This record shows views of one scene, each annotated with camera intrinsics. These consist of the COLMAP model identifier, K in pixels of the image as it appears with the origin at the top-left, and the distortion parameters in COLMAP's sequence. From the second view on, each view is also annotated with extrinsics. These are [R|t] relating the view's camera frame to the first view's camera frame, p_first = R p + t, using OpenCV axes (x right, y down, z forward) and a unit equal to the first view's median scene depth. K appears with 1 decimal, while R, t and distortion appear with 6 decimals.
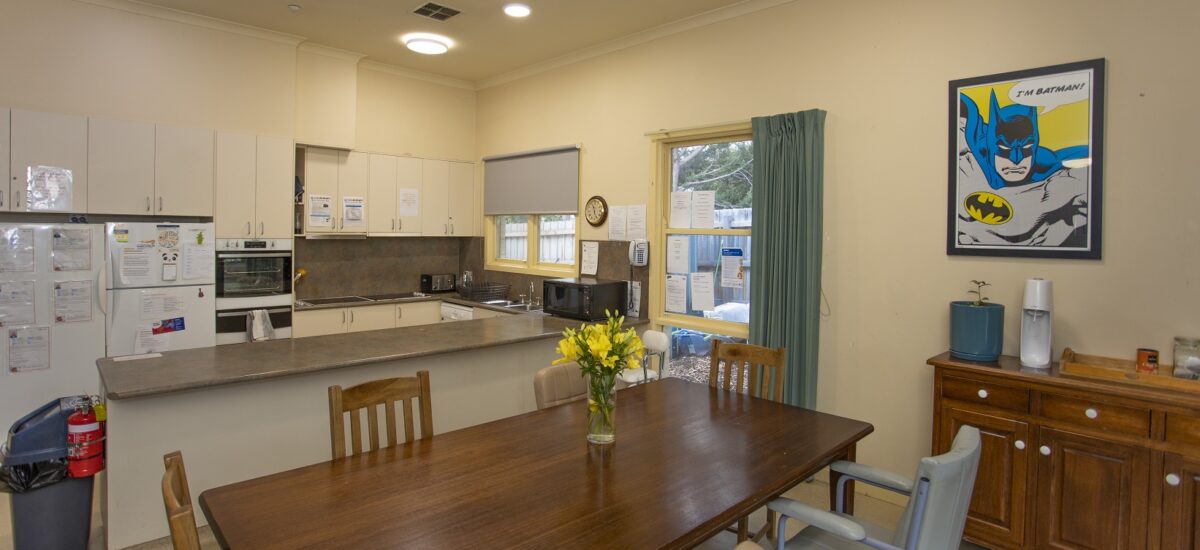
lens RADIAL K [[566.6, 0, 600.2], [0, 566.6, 242.3], [0, 0, 1]] dist [0.000003, -0.000020]
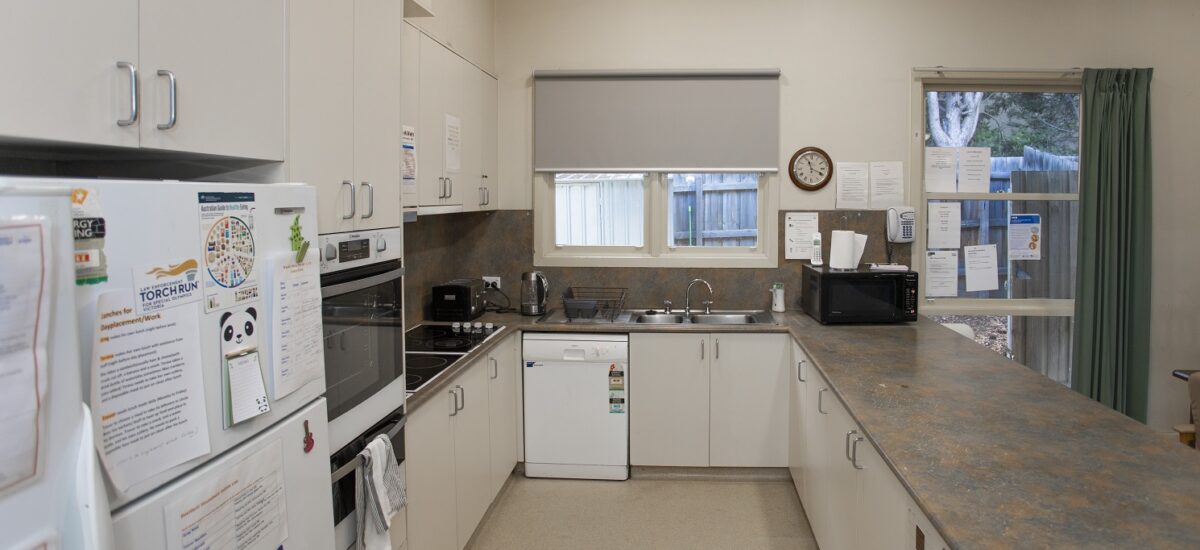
lens RADIAL K [[611.6, 0, 601.5], [0, 611.6, 224.1], [0, 0, 1]] dist [-0.015273, 0.000121]
pose [[0.735619, -0.041653, 0.676114, -0.781819], [0.023396, 0.999074, 0.036094, -0.021612], [-0.676991, -0.010734, 0.735913, 0.671947]]
